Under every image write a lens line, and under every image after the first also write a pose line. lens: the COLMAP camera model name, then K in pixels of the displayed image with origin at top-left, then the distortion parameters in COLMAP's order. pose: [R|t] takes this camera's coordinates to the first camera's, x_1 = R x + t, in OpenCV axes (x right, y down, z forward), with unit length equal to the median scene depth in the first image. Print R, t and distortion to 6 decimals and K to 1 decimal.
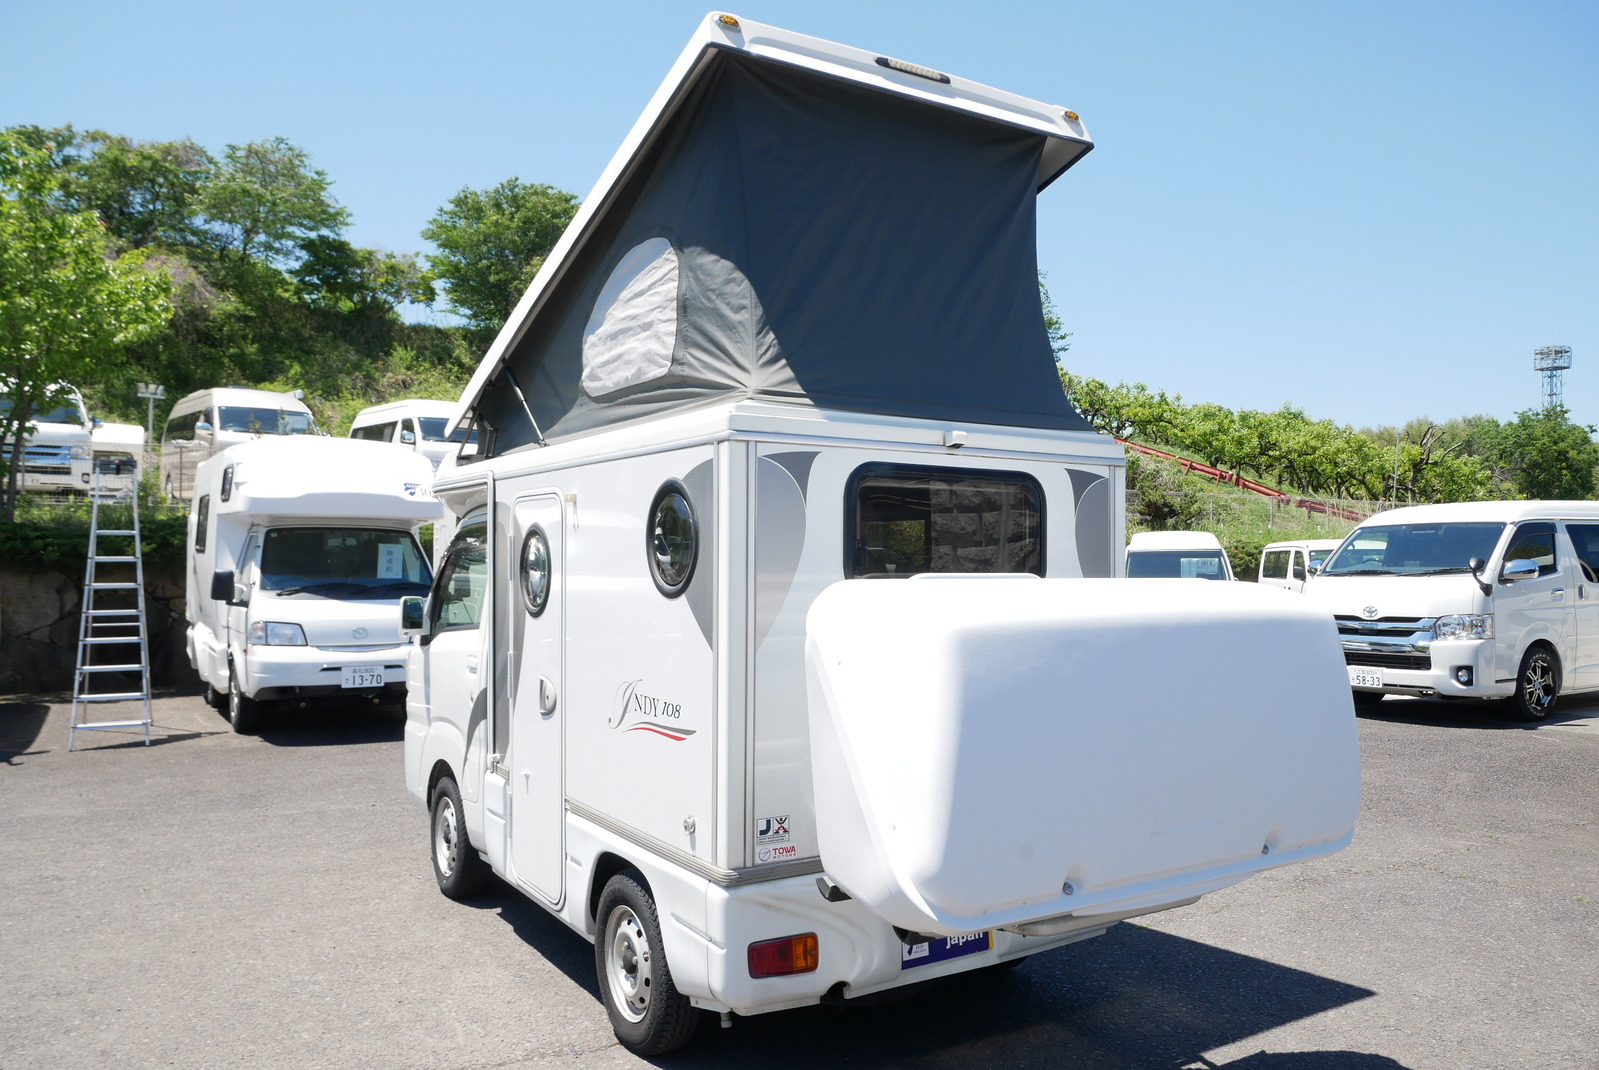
lens RADIAL K [[1173.8, 0, 801.0], [0, 1173.8, 548.5], [0, 0, 1]] dist [-0.009204, -0.002366]
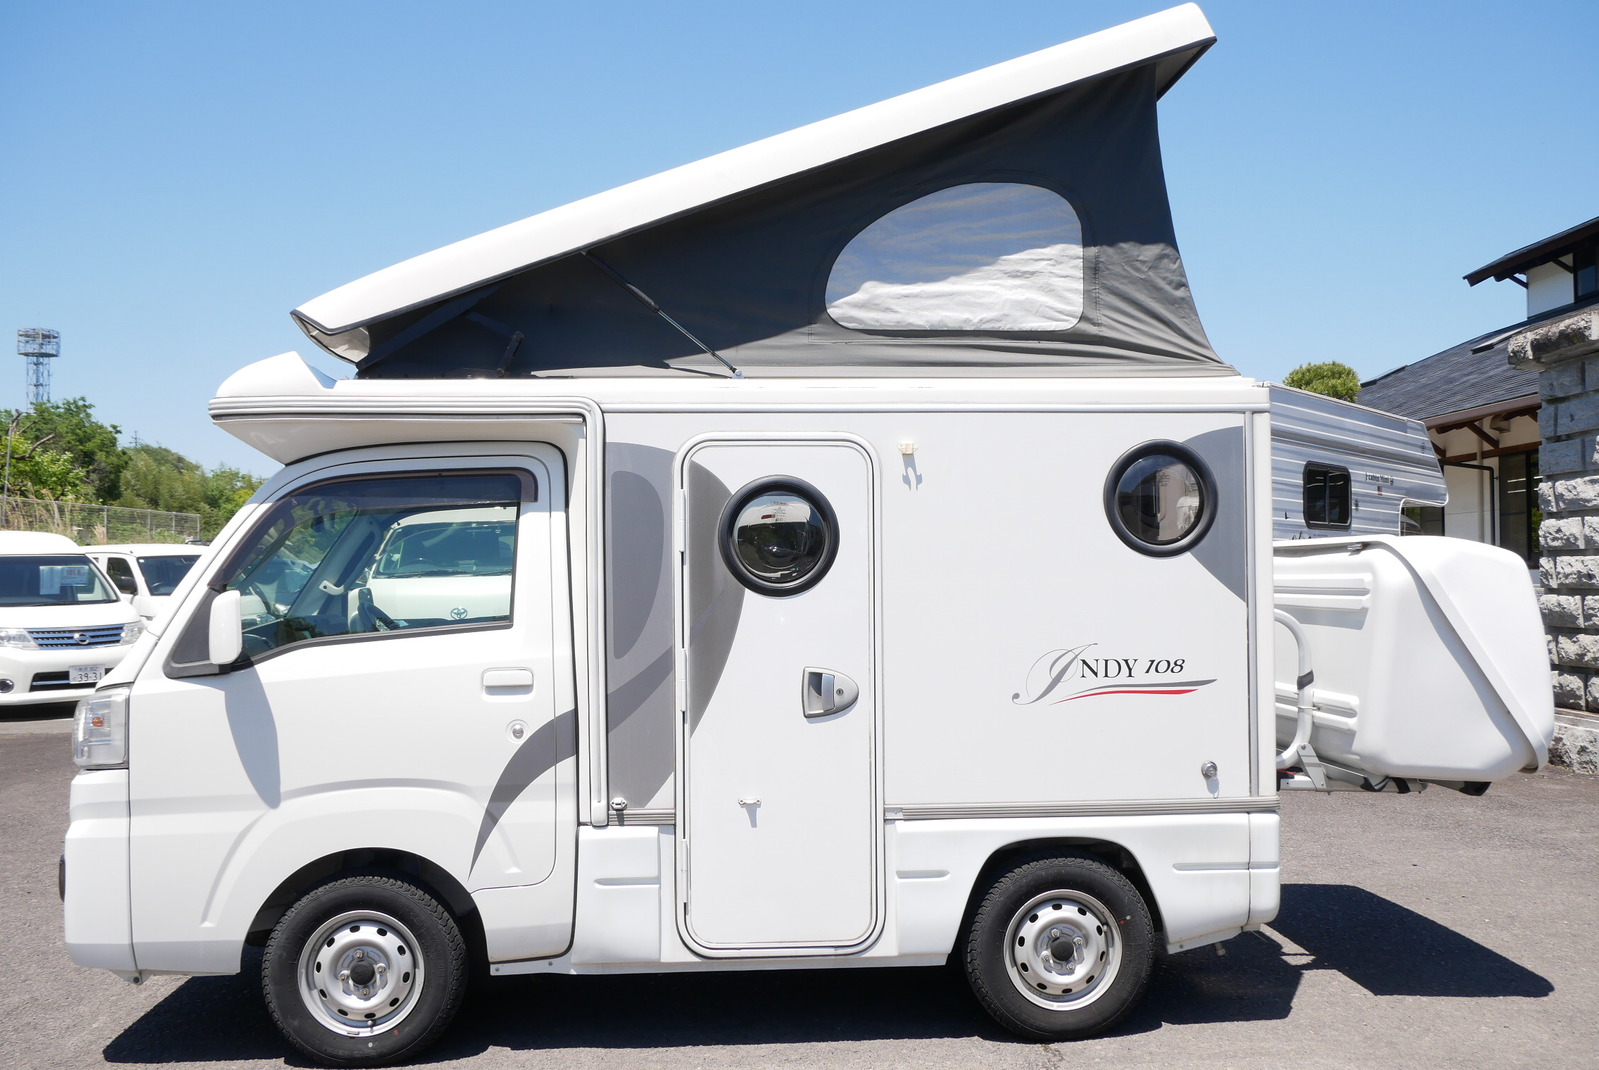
lens RADIAL K [[1449.4, 0, 800.9], [0, 1449.4, 530.8], [0, 0, 1]] dist [-0.011904, -0.005588]
pose [[0.477809, 0.016737, 0.878304, -1.071517], [0.004924, 0.999752, -0.021730, 0.035526], [-0.878450, 0.014707, 0.477608, 0.525652]]
